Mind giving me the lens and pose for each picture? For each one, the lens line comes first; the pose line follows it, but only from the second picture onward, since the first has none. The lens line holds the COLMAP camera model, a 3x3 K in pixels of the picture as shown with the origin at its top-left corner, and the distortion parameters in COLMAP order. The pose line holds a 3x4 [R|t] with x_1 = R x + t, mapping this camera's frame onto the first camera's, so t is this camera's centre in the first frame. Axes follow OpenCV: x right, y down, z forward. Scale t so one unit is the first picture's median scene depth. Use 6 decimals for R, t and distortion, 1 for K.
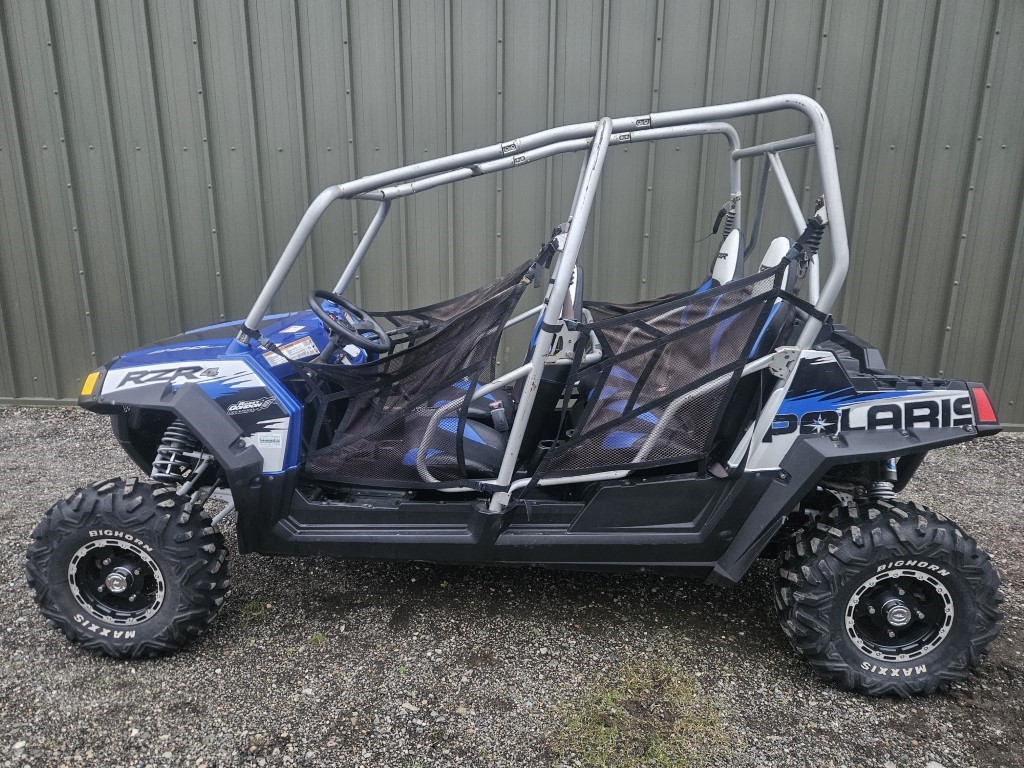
lens RADIAL K [[685.0, 0, 503.9], [0, 685.0, 380.9], [0, 0, 1]] dist [0.077116, -0.065094]
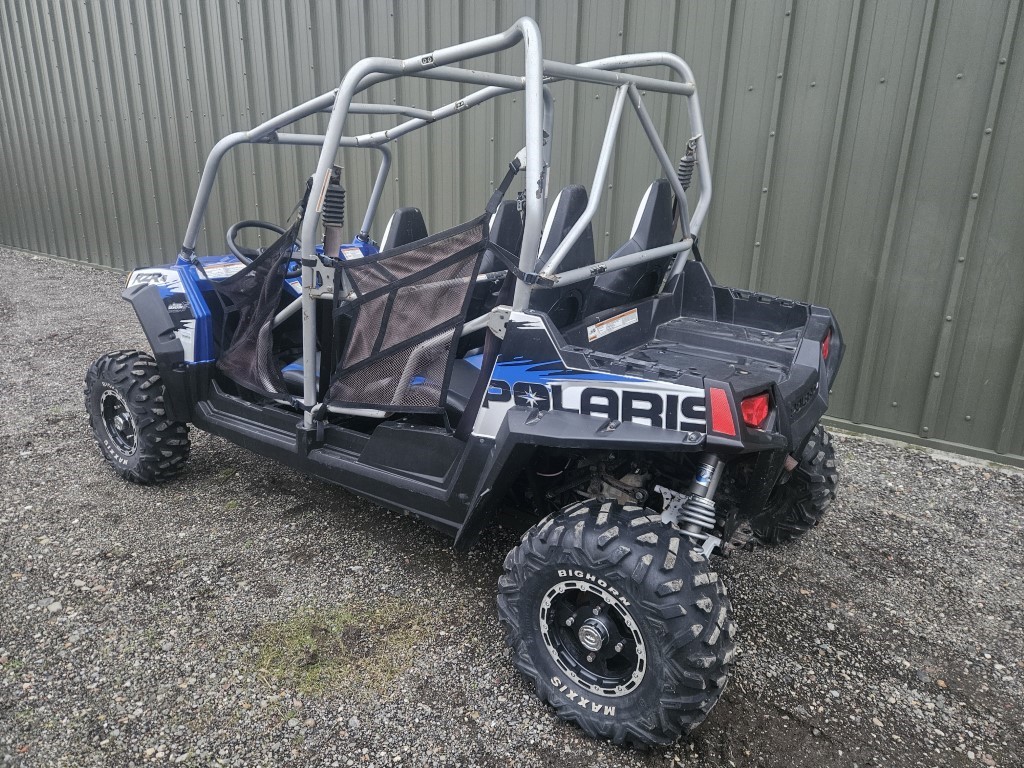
lens RADIAL K [[695.4, 0, 512.0], [0, 695.4, 368.6], [0, 0, 1]] dist [0.053908, -0.003133]
pose [[0.838100, 0.157907, -0.522162, 0.884380], [-0.137526, 0.987432, 0.077871, -0.039695], [0.527896, 0.006547, 0.849284, 0.228186]]
